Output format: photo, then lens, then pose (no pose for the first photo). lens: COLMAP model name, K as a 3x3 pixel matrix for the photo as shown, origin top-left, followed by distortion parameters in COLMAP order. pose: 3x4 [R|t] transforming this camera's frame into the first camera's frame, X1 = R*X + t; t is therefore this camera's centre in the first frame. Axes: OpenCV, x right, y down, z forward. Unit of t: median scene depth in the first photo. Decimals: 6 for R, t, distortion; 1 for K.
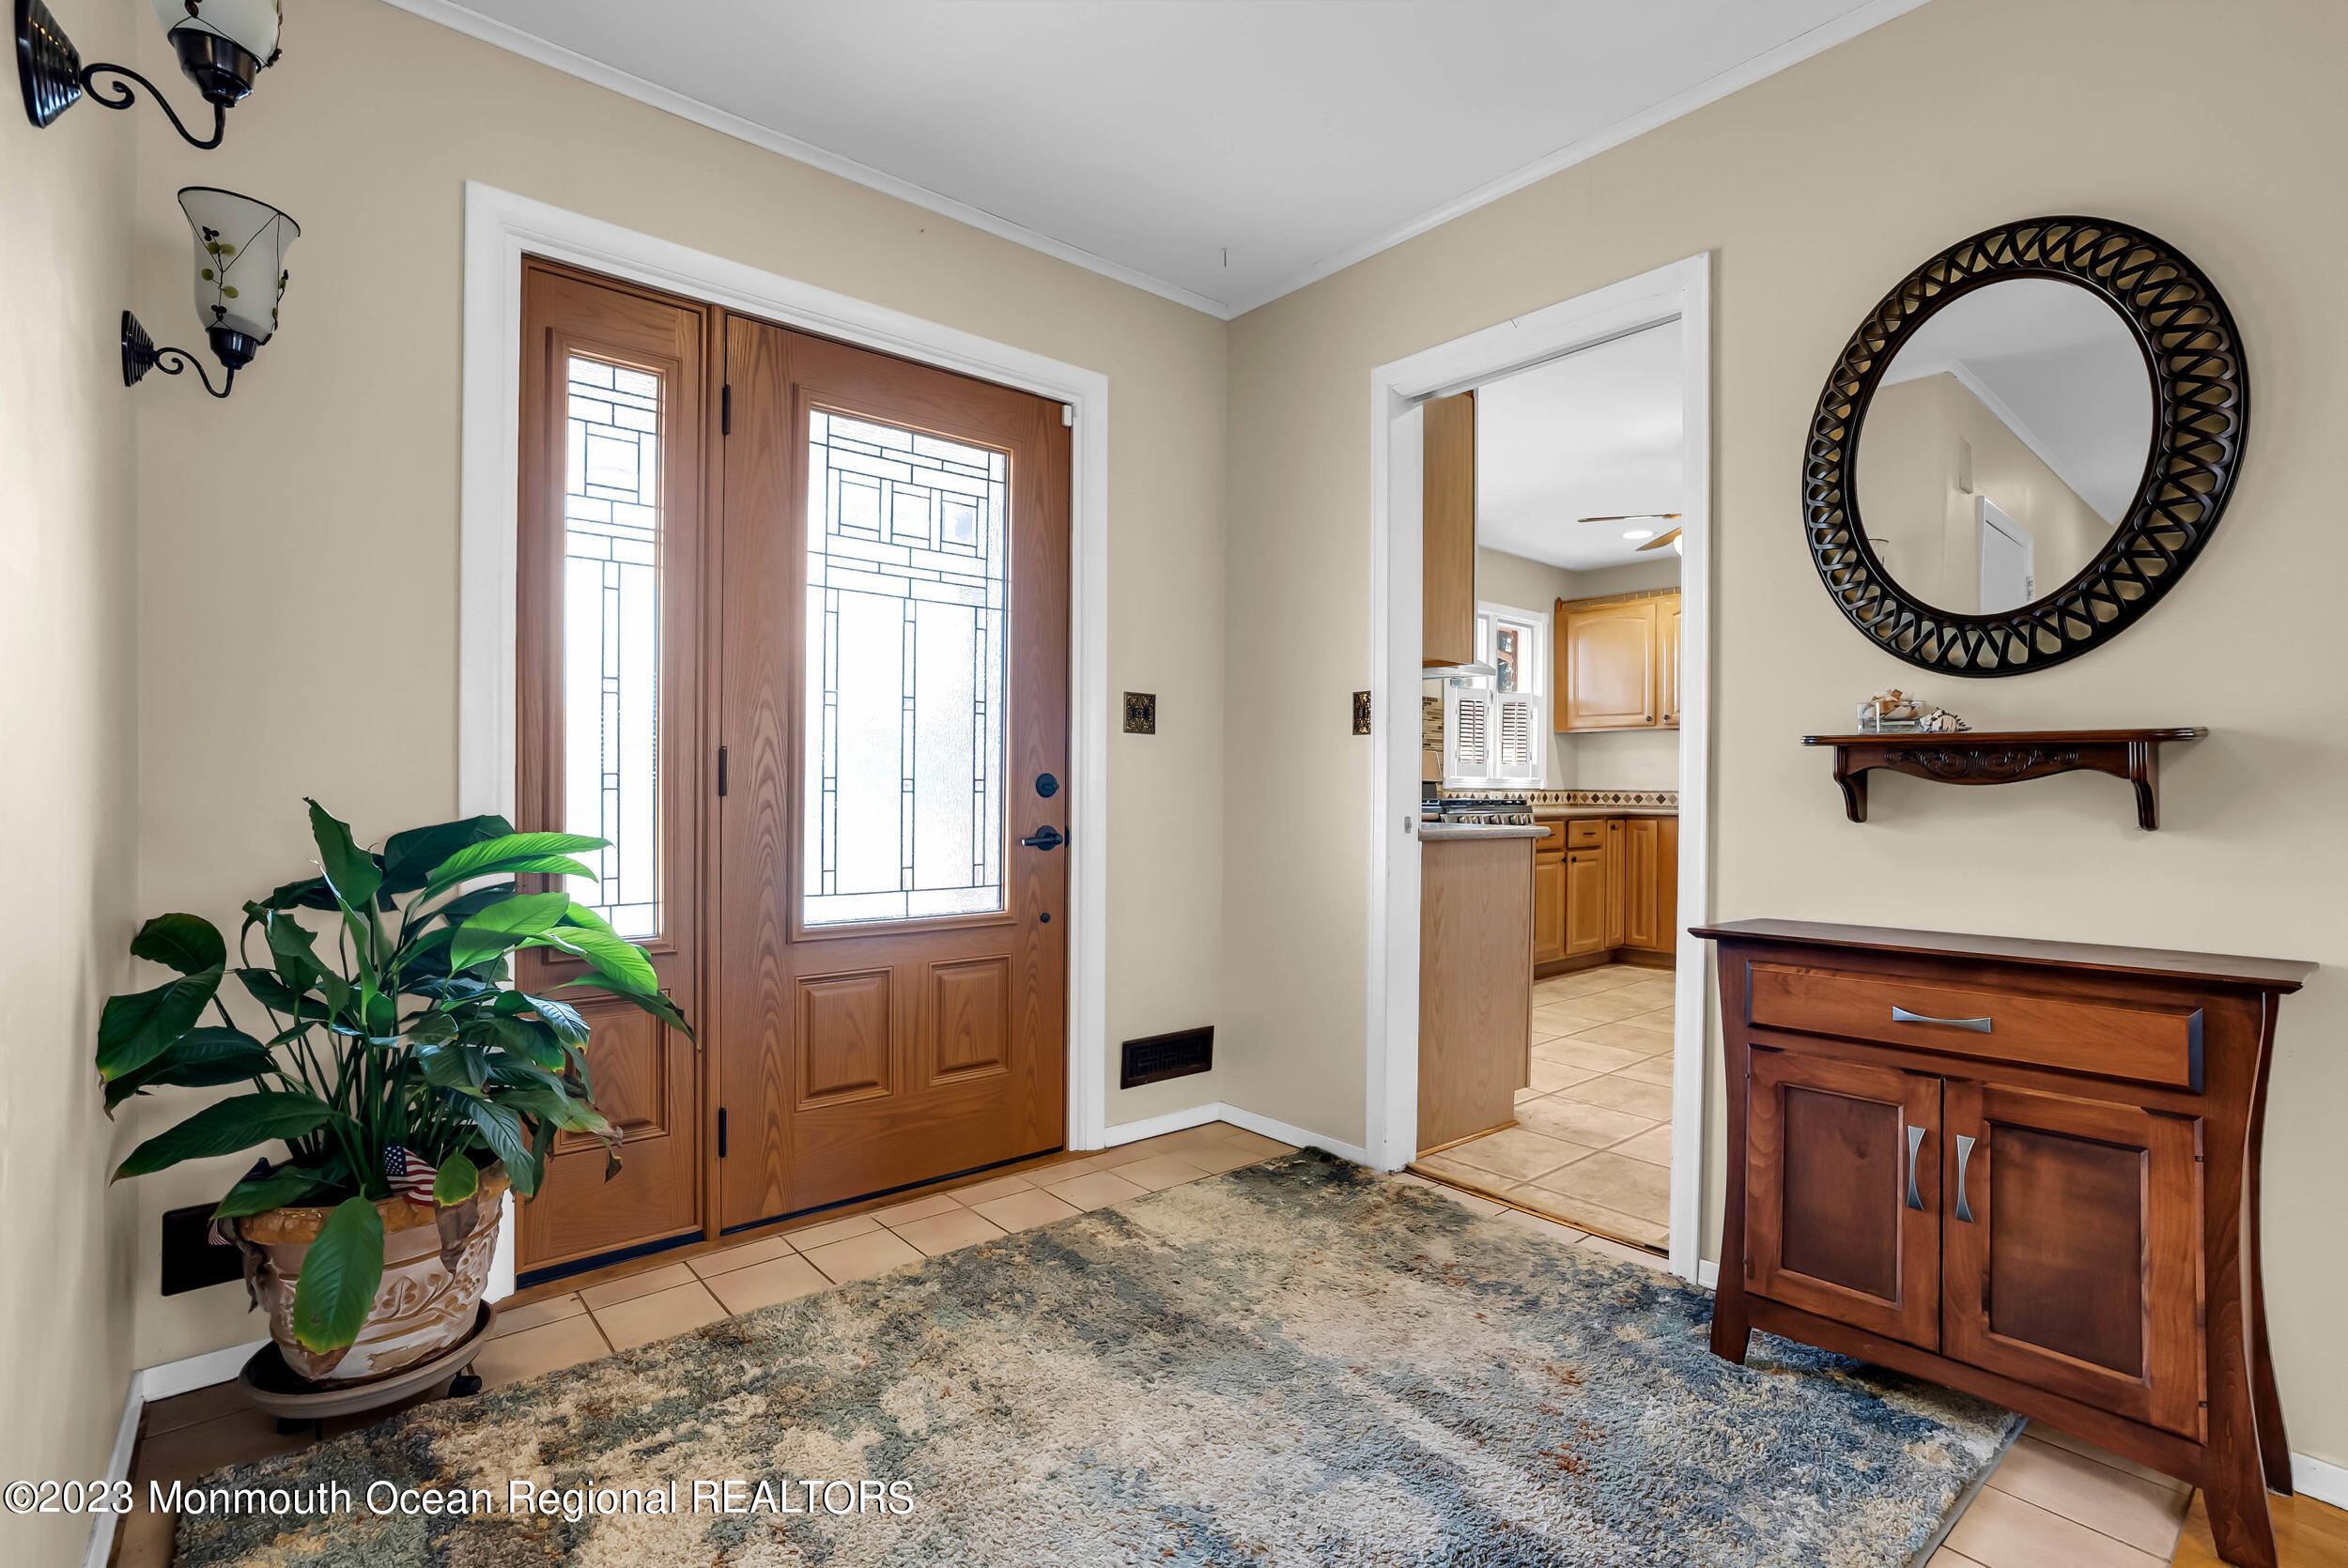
lens RADIAL K [[1071.3, 0, 1165.5], [0, 1071.3, 790.4], [0, 0, 1]] dist [-0.025191, 0.010540]
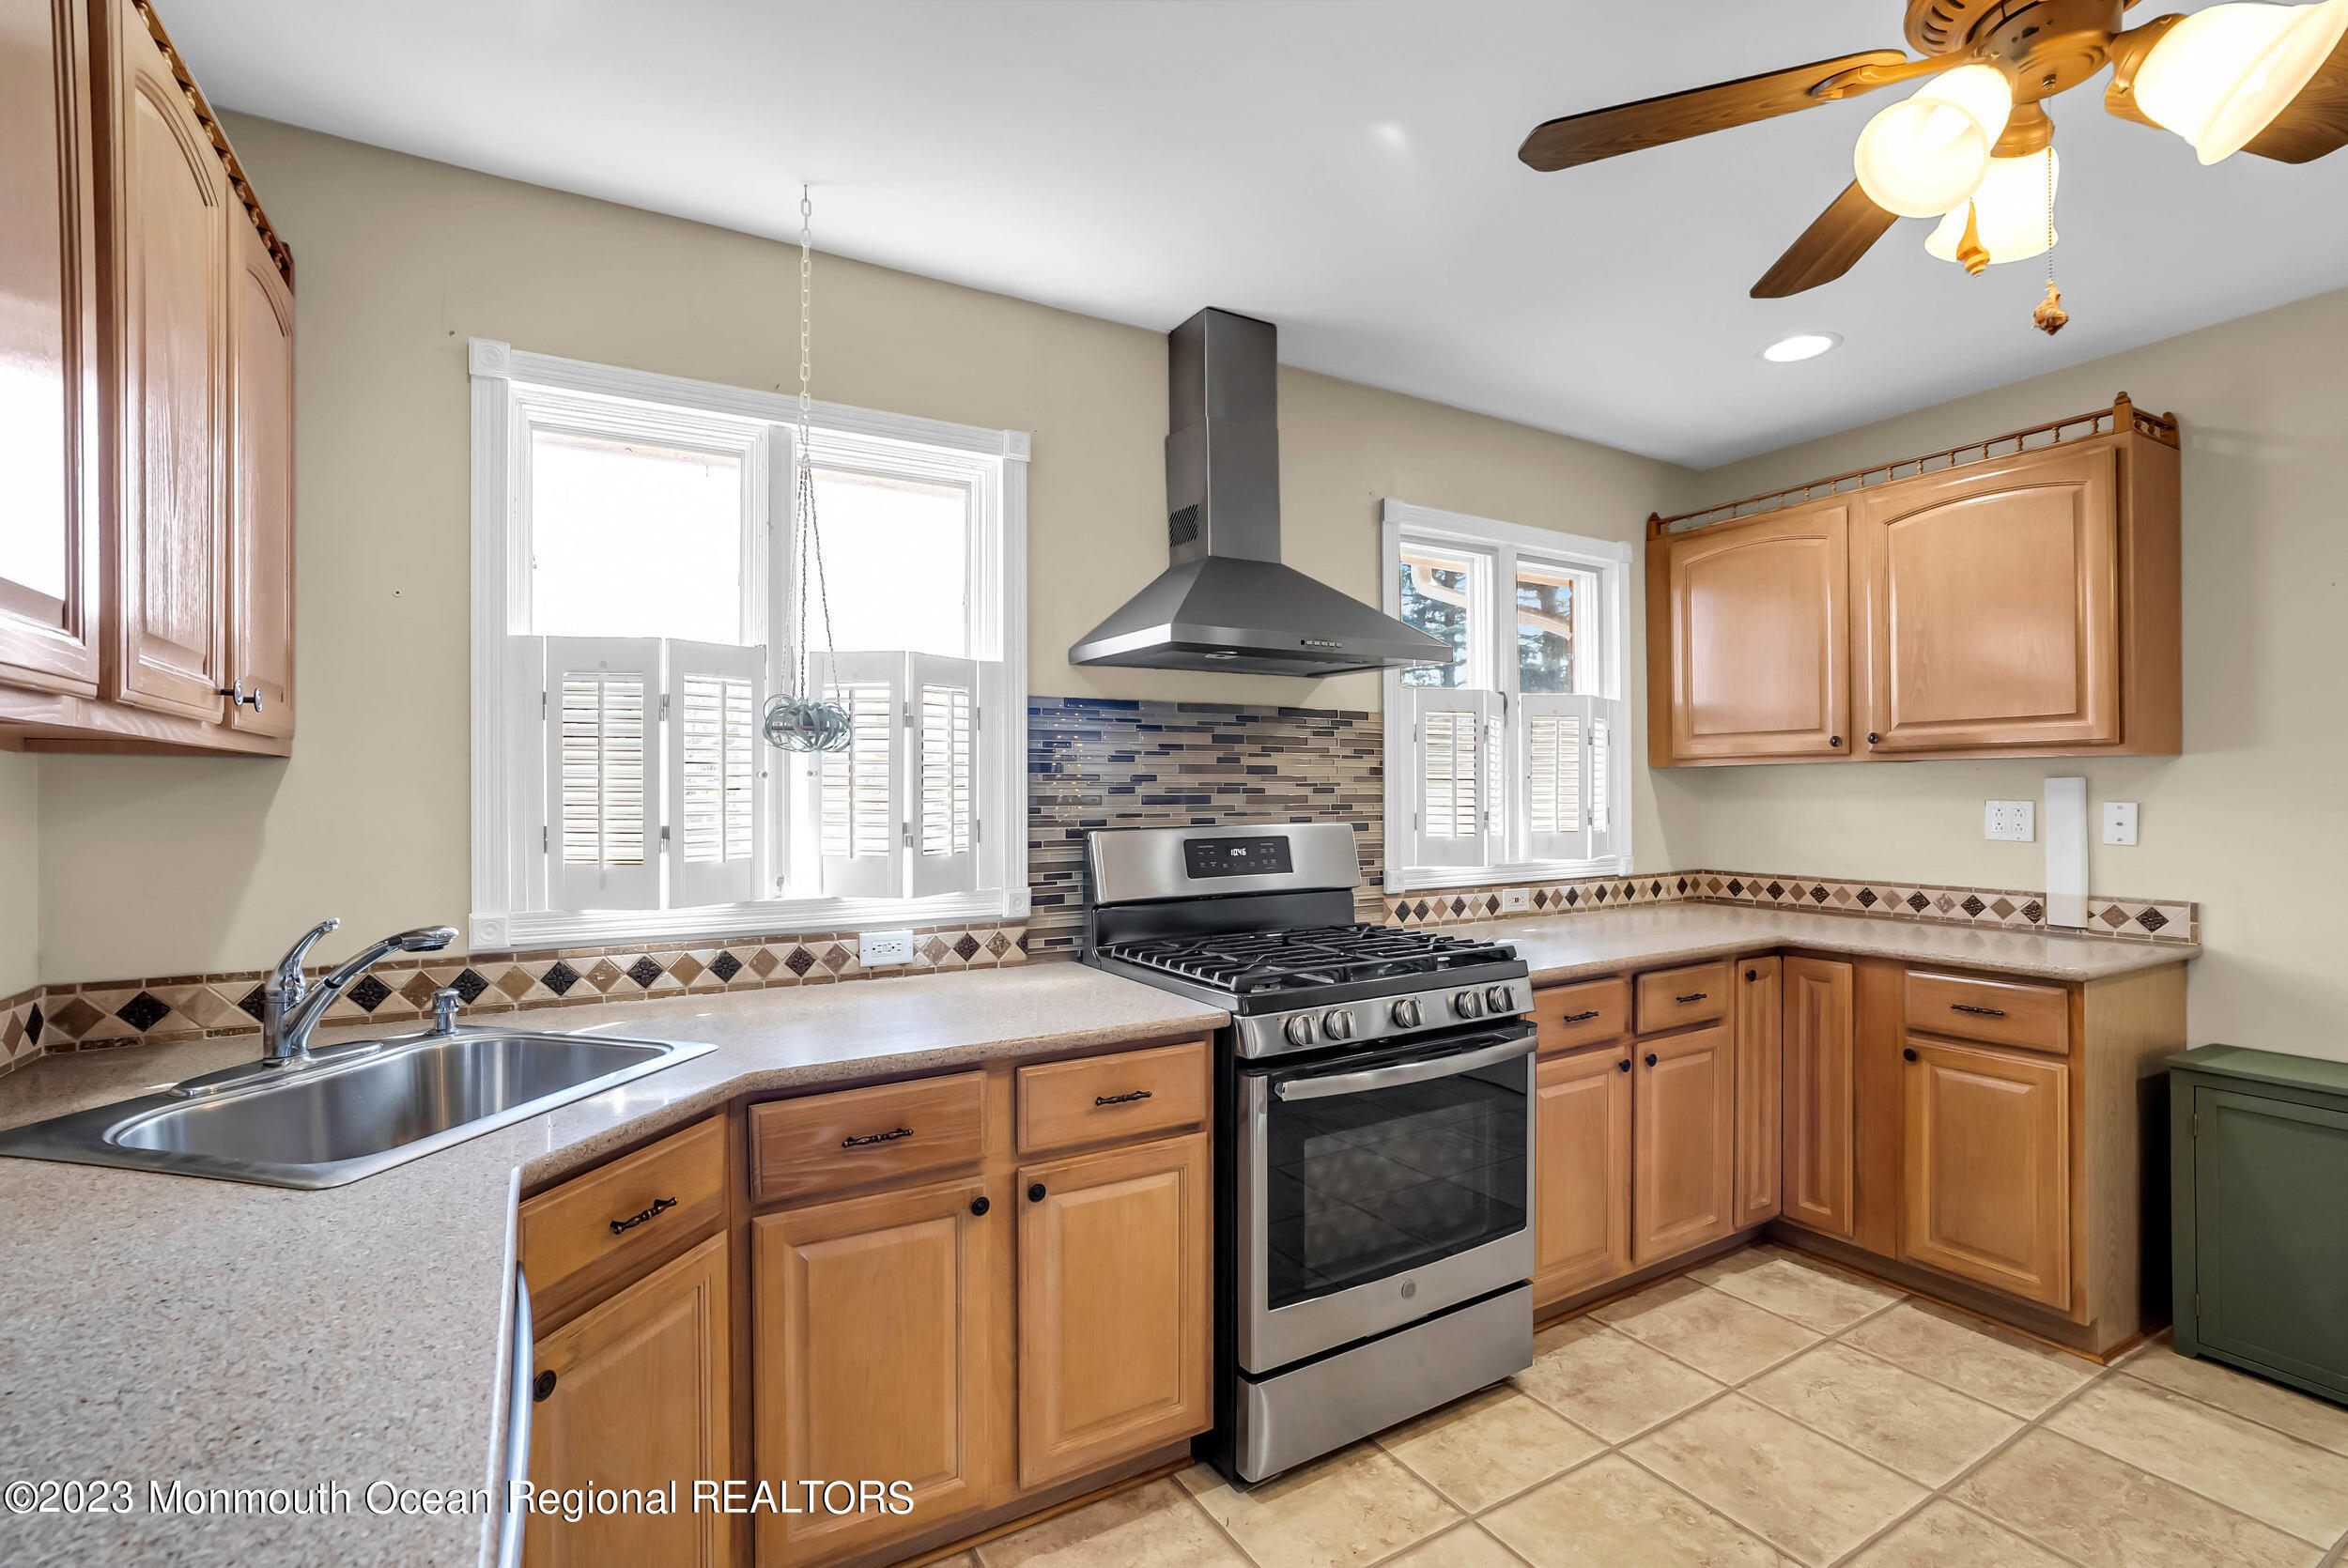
lens RADIAL K [[1071.3, 0, 1156.3], [0, 1071.3, 792.4], [0, 0, 1]] dist [-0.025191, 0.010540]
pose [[0.984911, -0.011474, -0.172680, 0.241832], [0.011070, 0.999933, -0.003300, -0.048096], [0.172706, 0.001339, 0.984972, 0.490089]]
